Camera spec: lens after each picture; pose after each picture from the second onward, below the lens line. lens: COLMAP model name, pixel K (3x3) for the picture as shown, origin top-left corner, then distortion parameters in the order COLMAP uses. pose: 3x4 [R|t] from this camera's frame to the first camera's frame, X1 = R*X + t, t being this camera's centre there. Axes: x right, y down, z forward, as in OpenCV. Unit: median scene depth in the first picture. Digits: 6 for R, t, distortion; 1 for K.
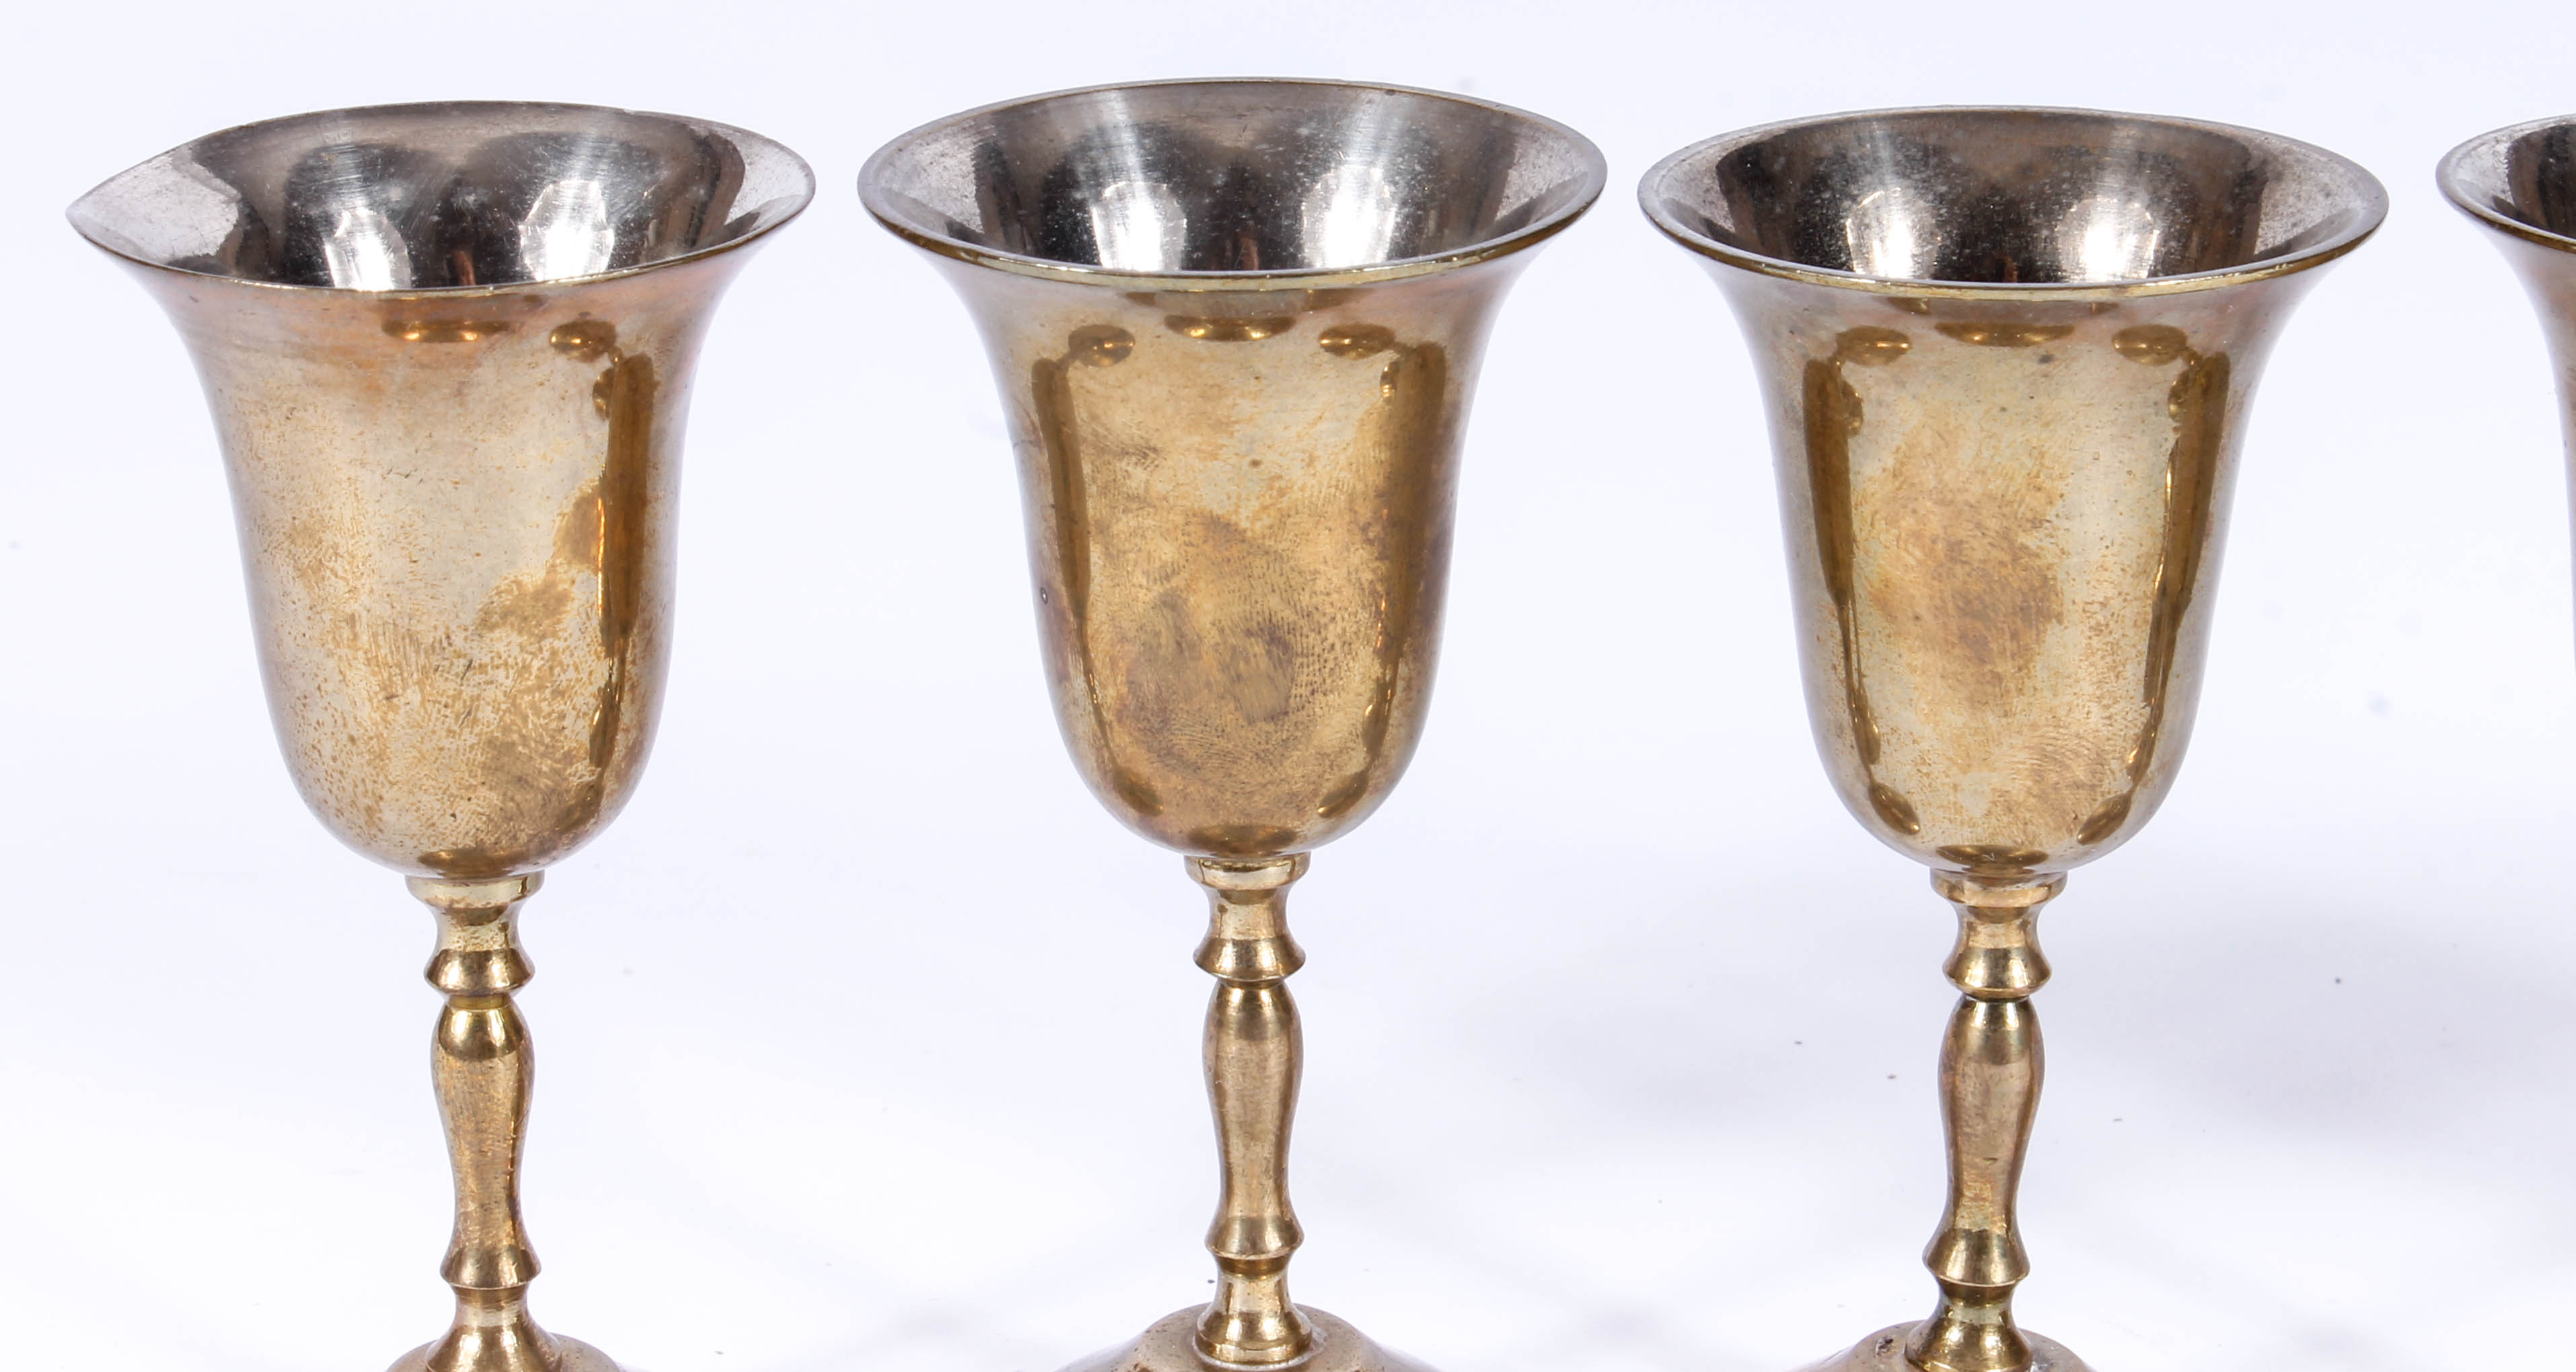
lens RADIAL K [[6239.3, 0, 1293.9], [0, 6239.3, 667.6], [0, 0, 1]] dist [0.086621, 0.000000]
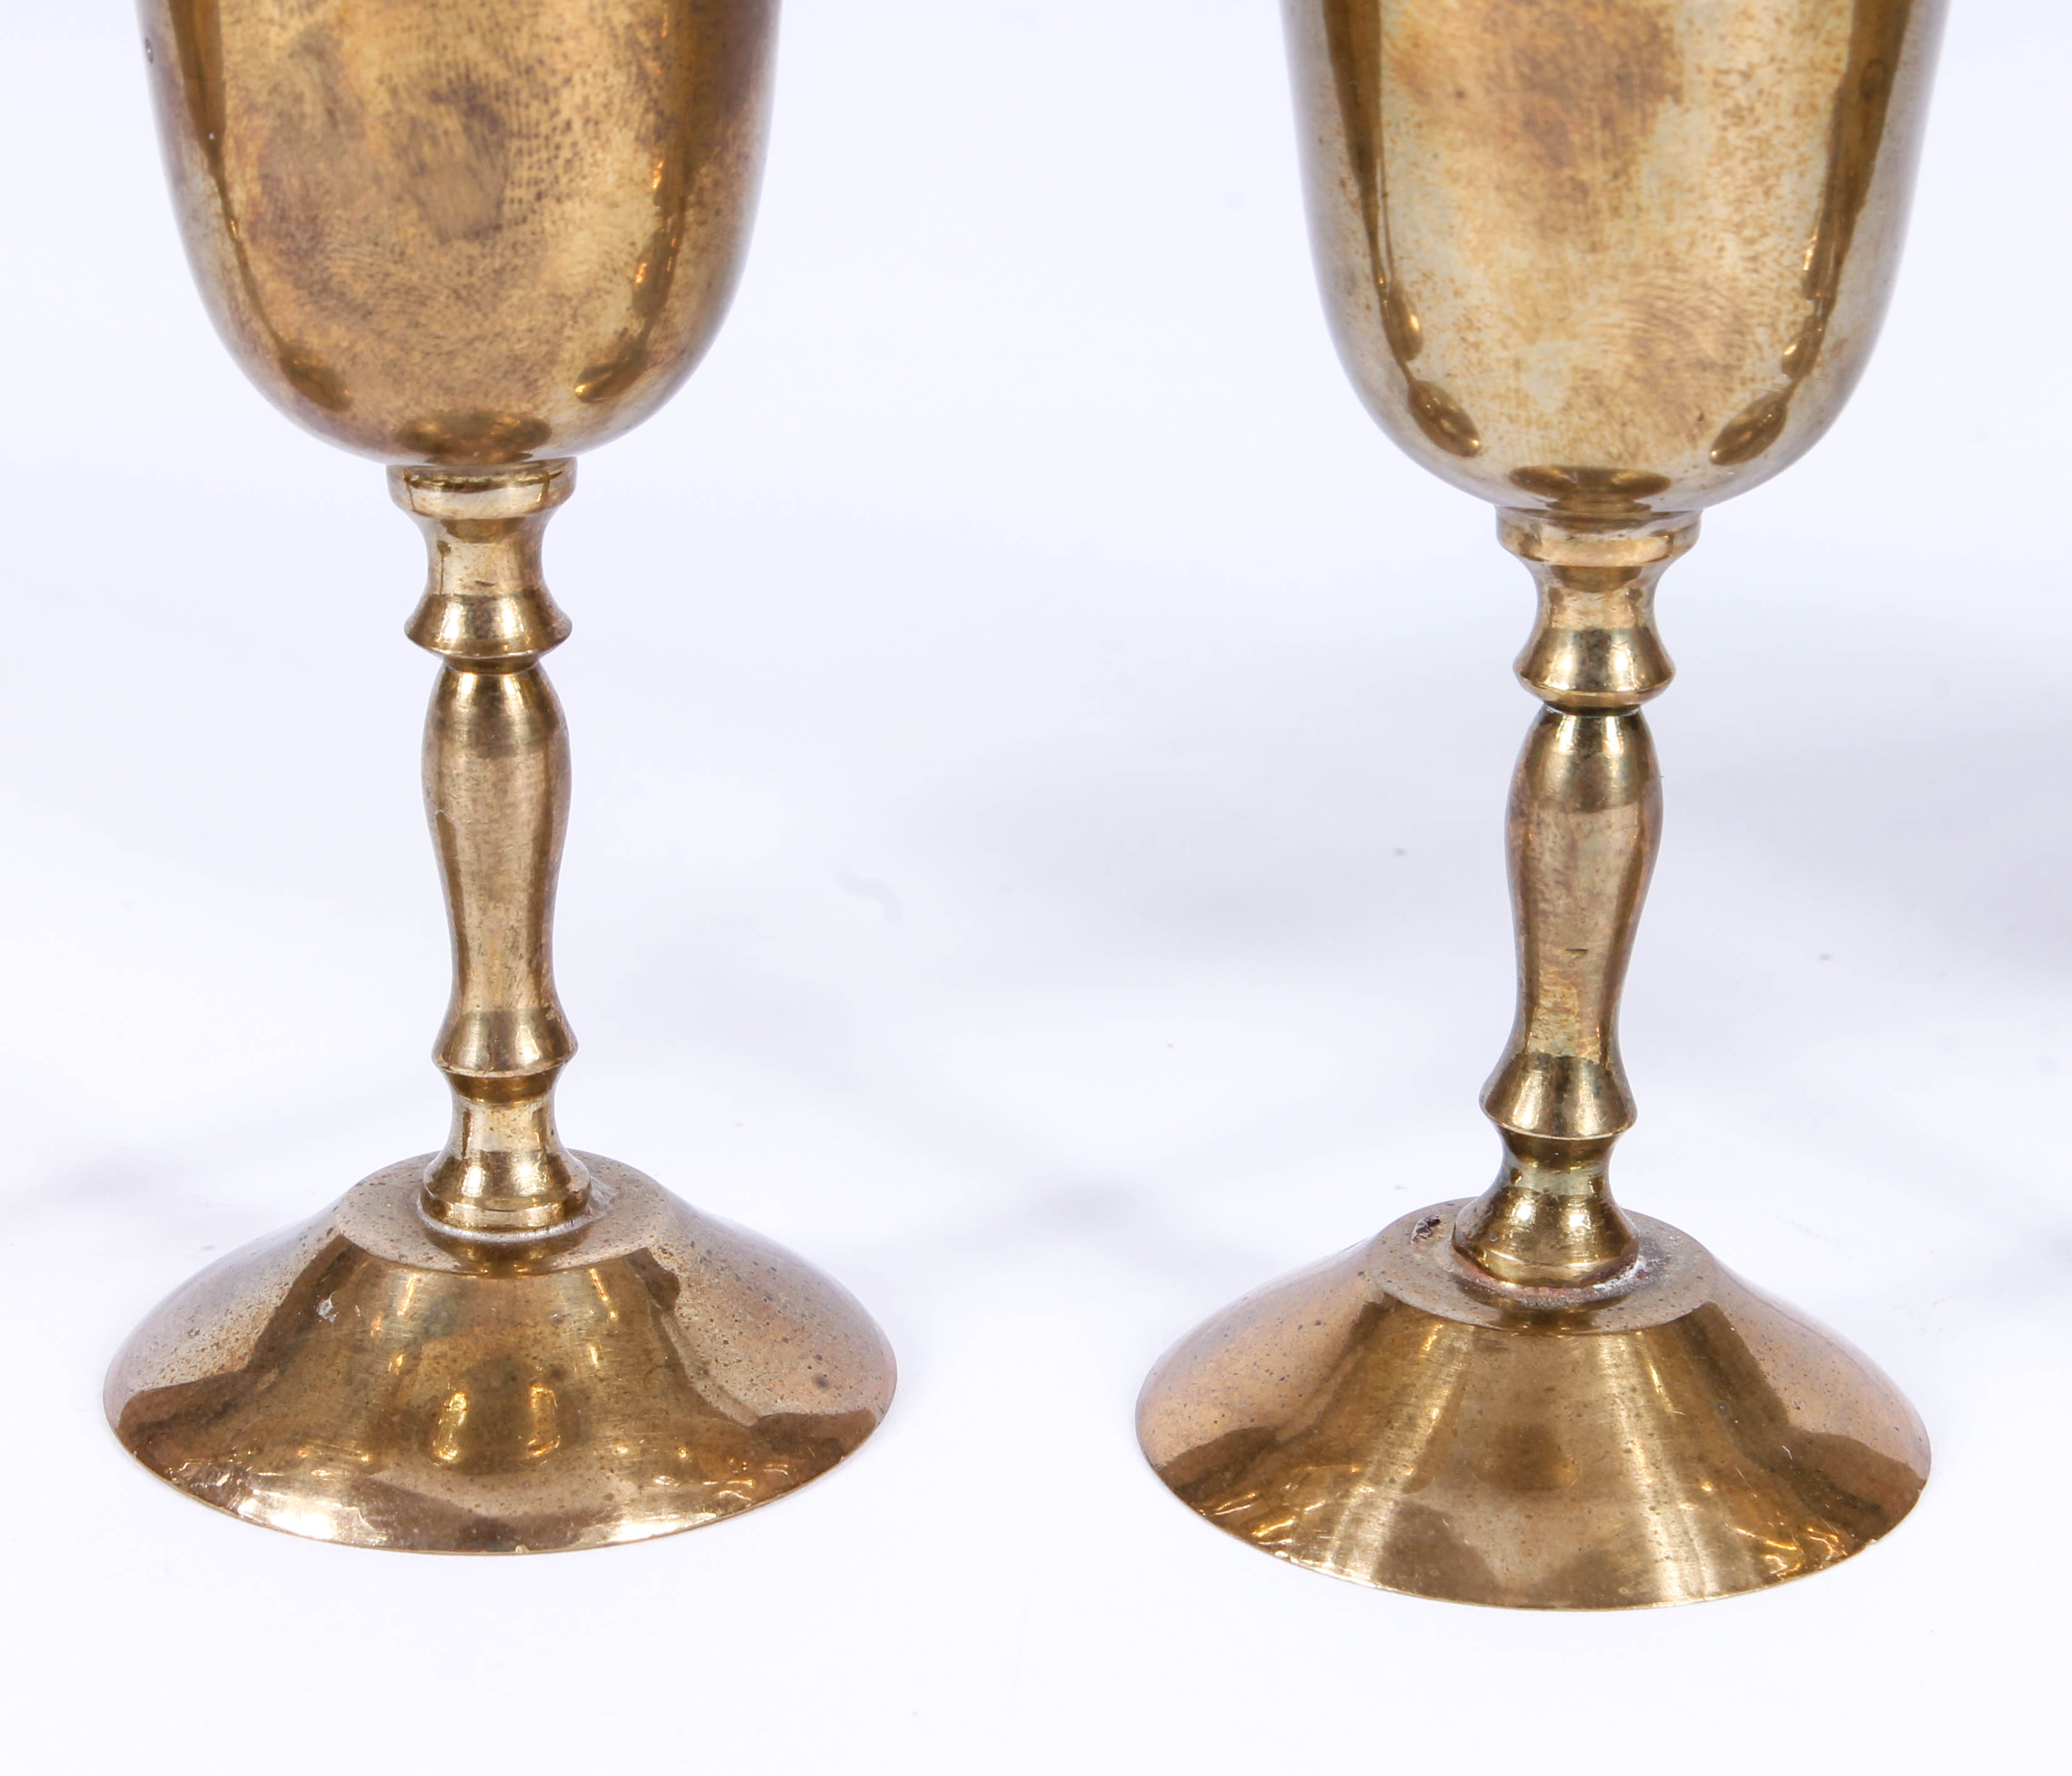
lens RADIAL K [[6354.9, 0, 1037.8], [0, 6354.9, 904.3], [0, 0, 1]] dist [0.144525, 0.000000]
pose [[0.999470, 0.023451, -0.022585, 0.069830], [-0.022618, 0.999079, 0.036477, 0.050917], [0.023419, -0.035947, 0.999079, 0.319319]]
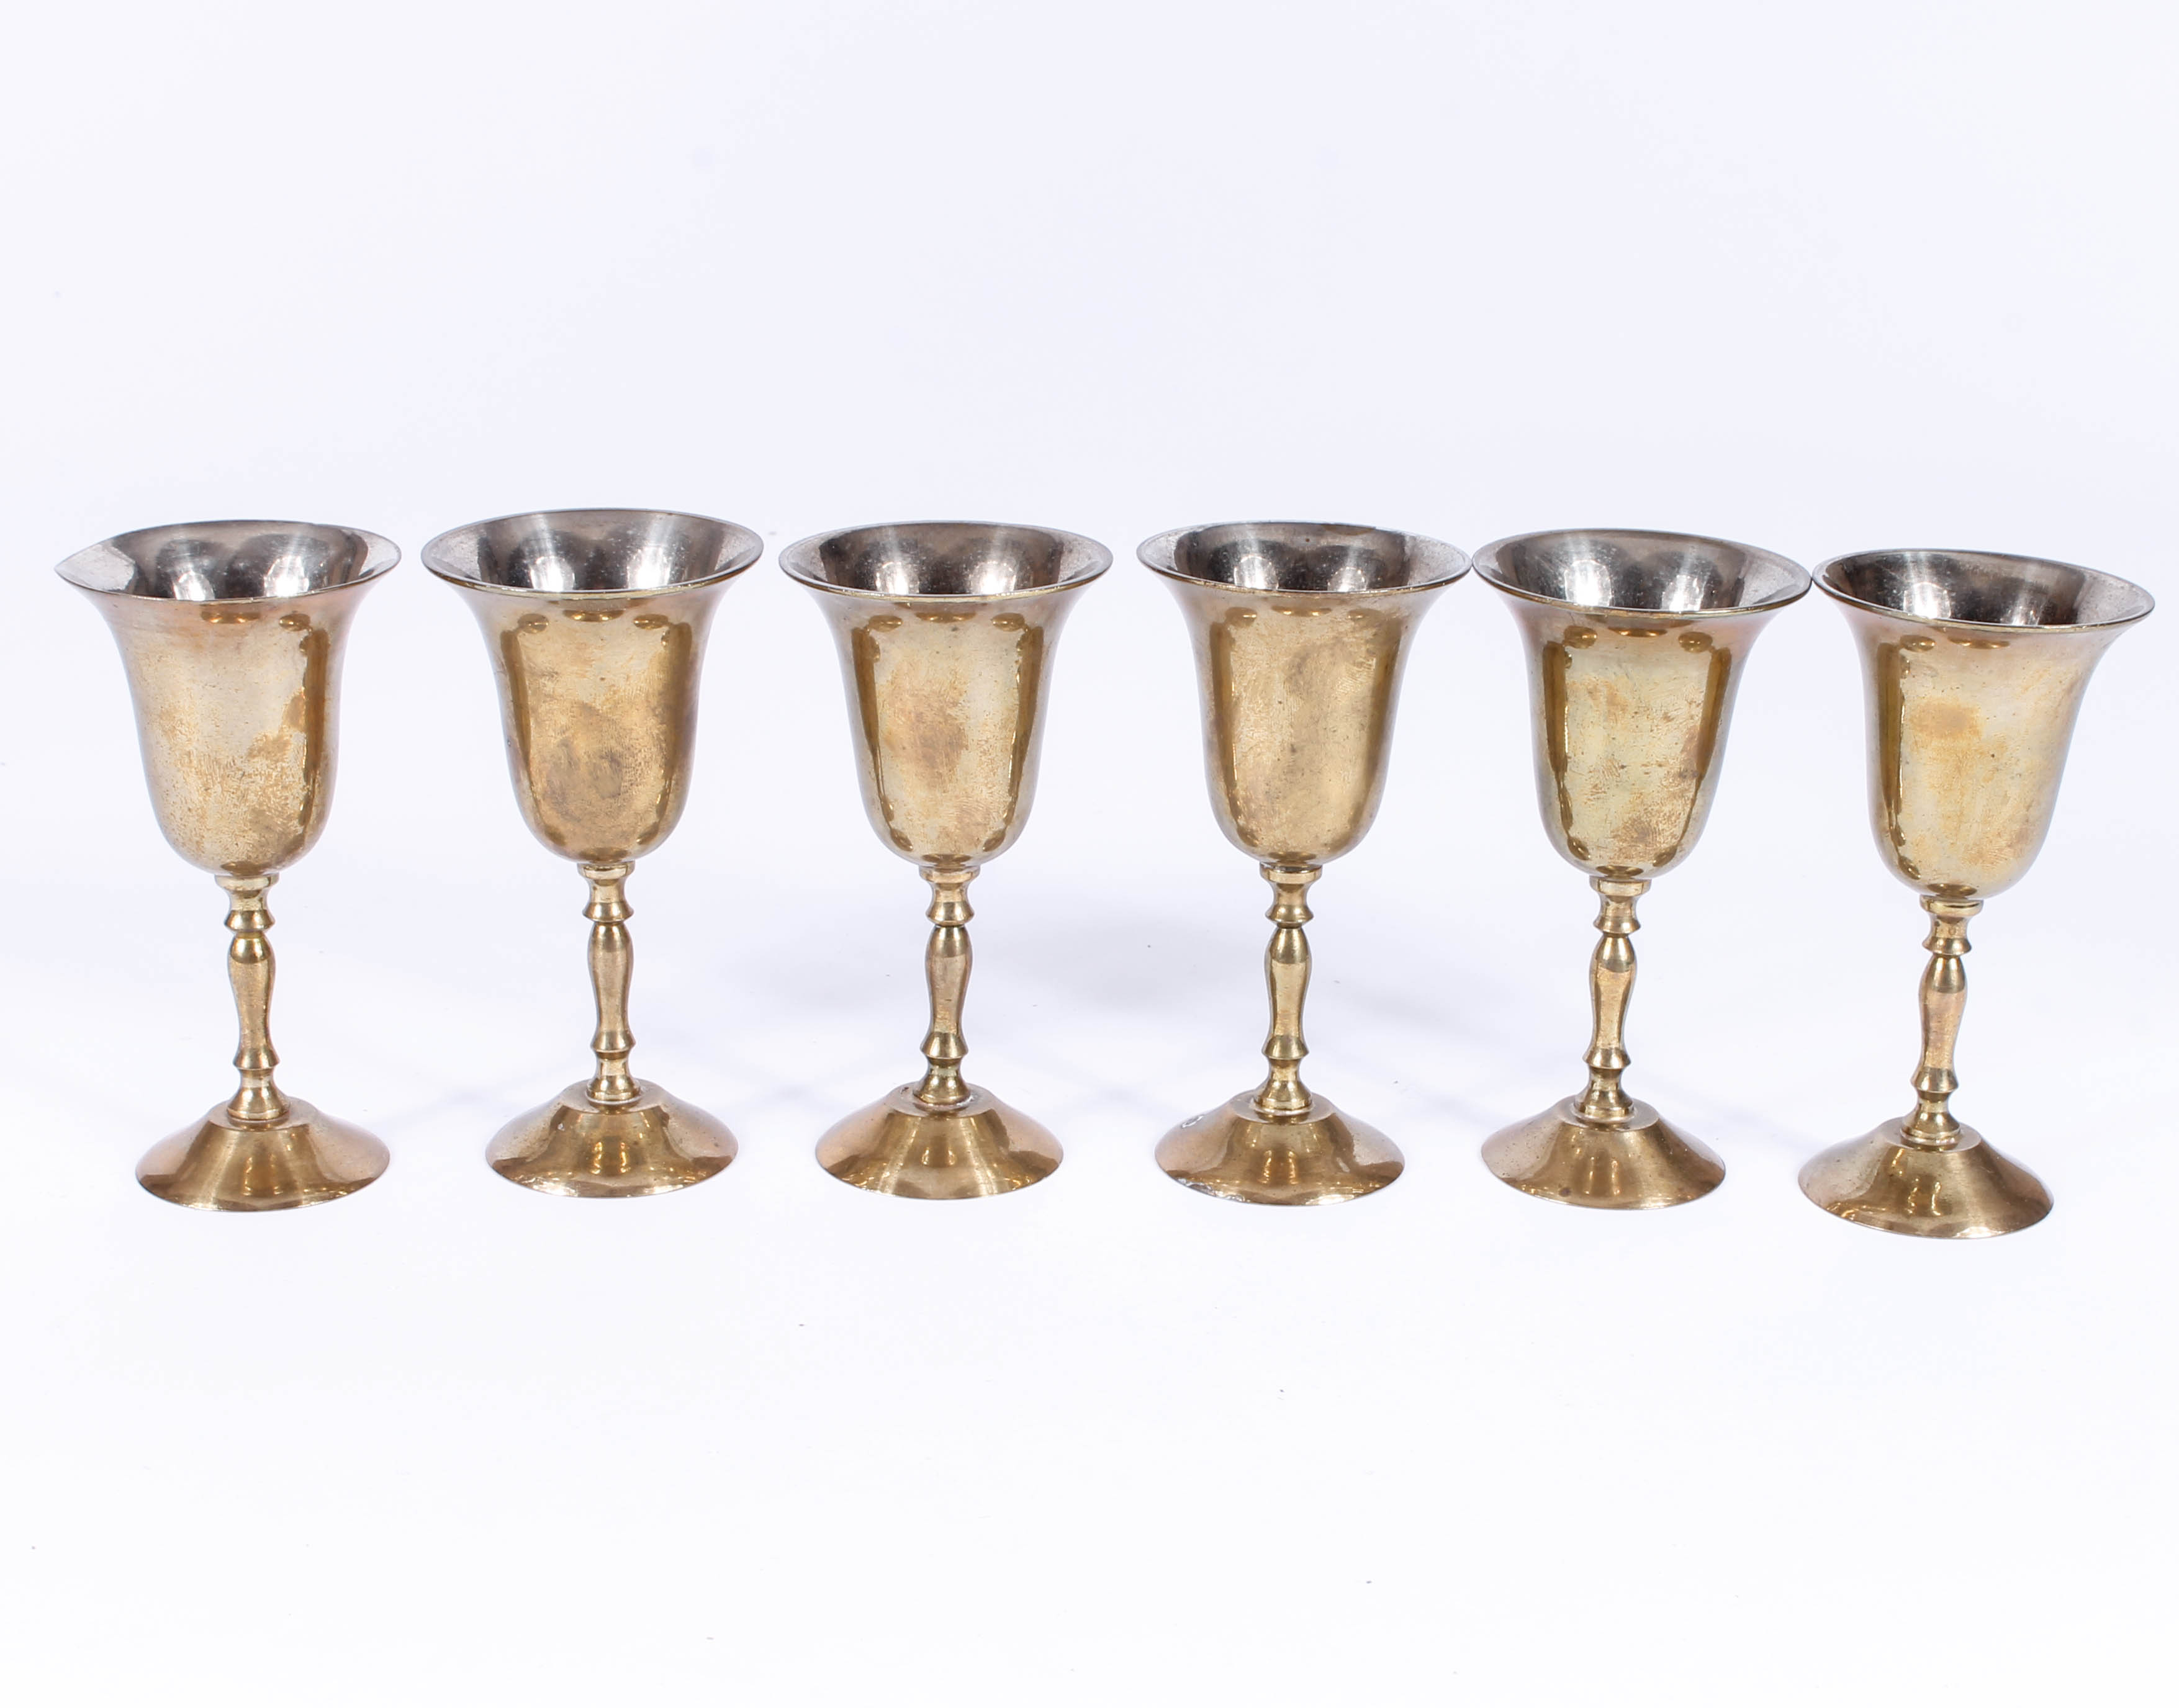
lens RADIAL K [[3659.2, 0, 1058.9], [0, 3659.2, 900.2], [0, 0, 1]] dist [-0.016822, 0.000000]
pose [[0.995926, -0.010452, 0.089565, 0.035951], [0.010494, 0.999945, 0.000005, 0.044869], [-0.089560, 0.000935, 0.995981, -0.289499]]
